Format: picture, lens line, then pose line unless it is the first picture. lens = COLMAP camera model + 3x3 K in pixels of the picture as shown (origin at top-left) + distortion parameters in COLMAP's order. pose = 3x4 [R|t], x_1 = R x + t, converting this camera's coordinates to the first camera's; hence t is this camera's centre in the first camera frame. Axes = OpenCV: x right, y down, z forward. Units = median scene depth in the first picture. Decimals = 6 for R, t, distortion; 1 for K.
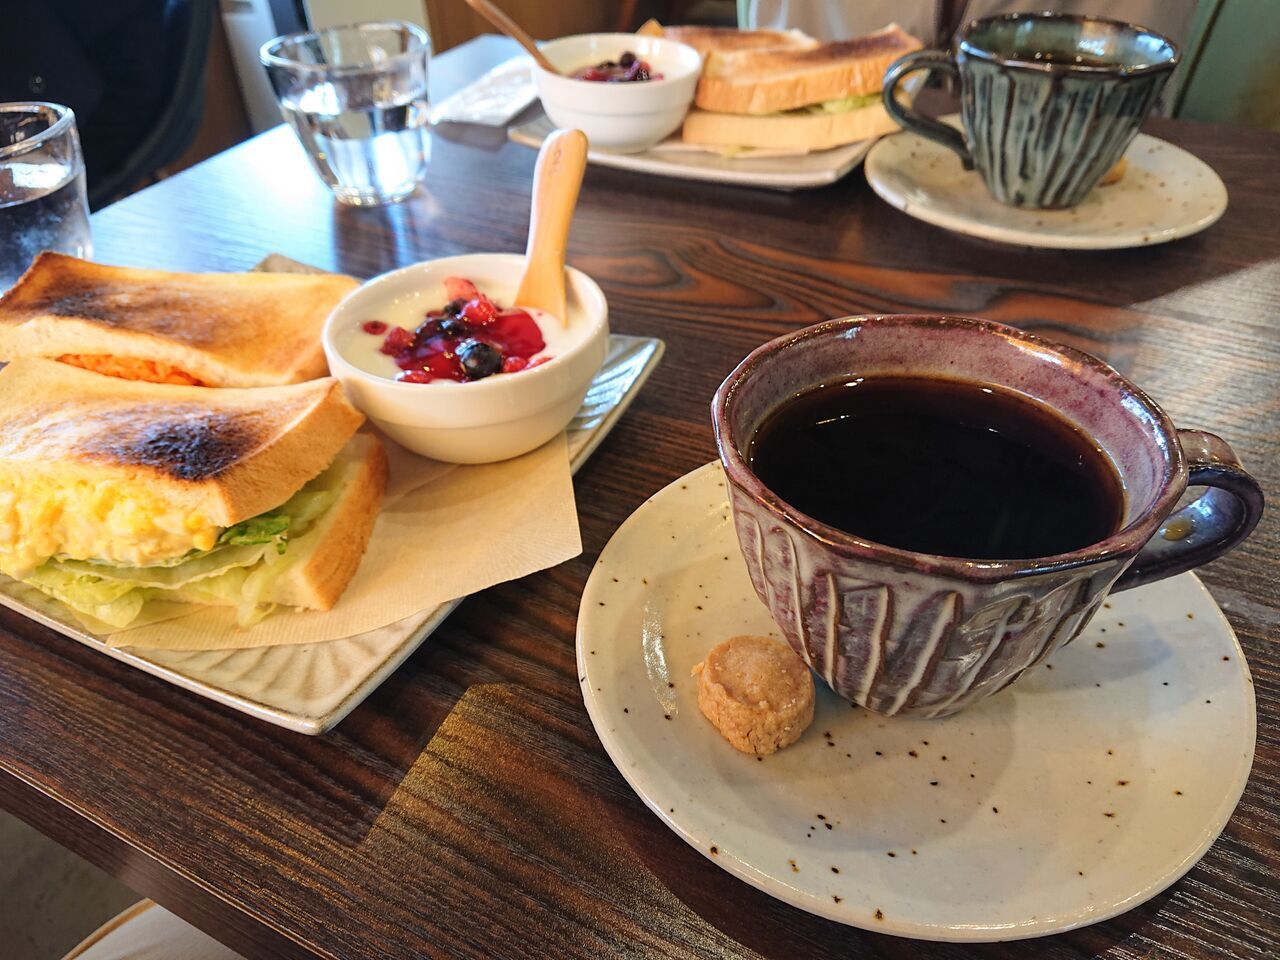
lens RADIAL K [[933.3, 0, 639.6], [0, 933.3, 480.4], [0, 0, 1]] dist [0.003138, 0.000921]
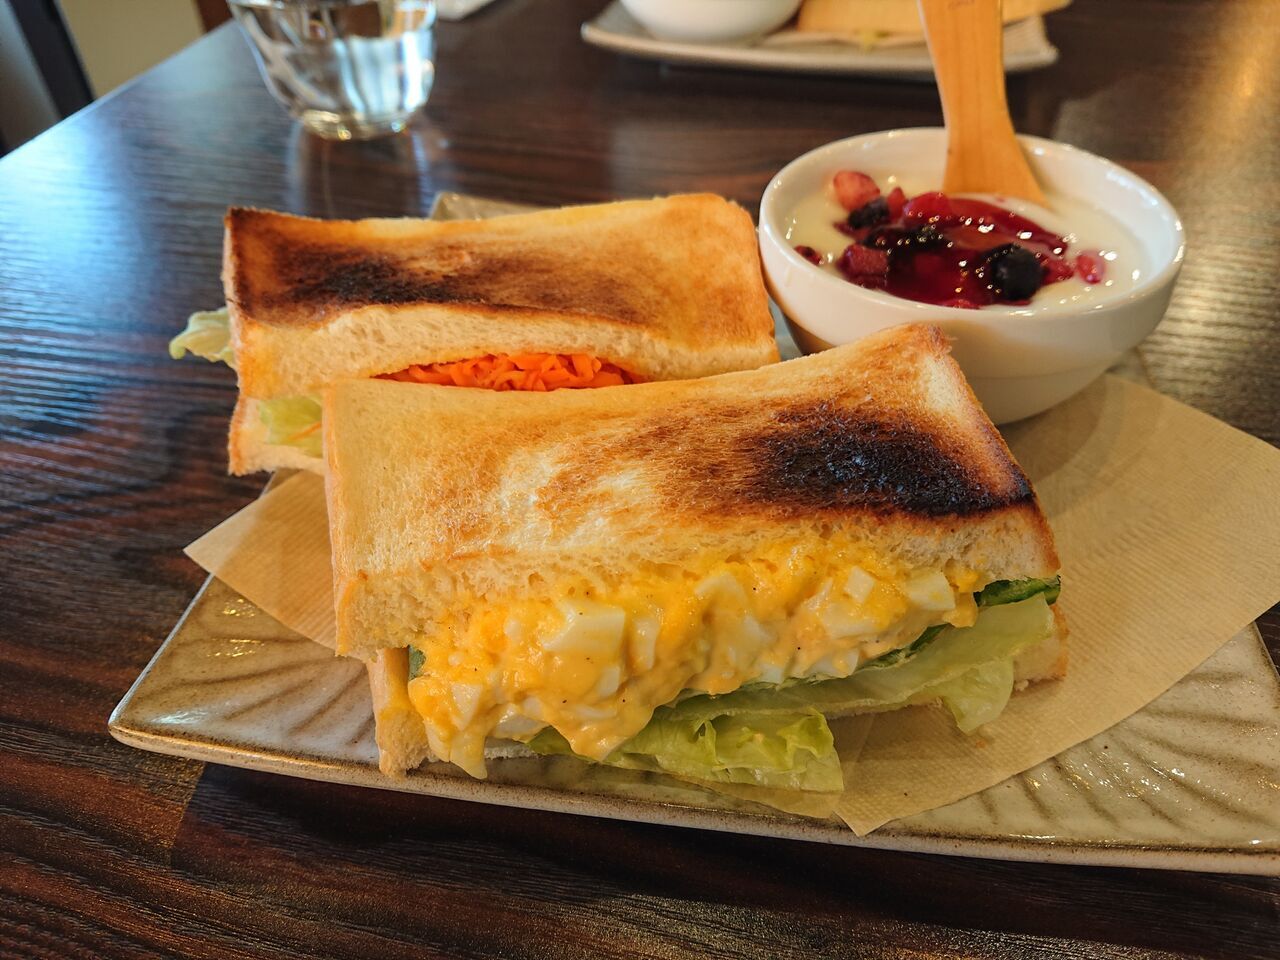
lens RADIAL K [[933.3, 0, 640.1], [0, 933.3, 479.5], [0, 0, 1]] dist [0.003138, 0.000921]
pose [[0.923497, -0.196115, 0.329685, -0.692481], [0.184111, 0.980579, 0.067579, -0.079008], [-0.336536, -0.001710, 0.941669, 0.404263]]
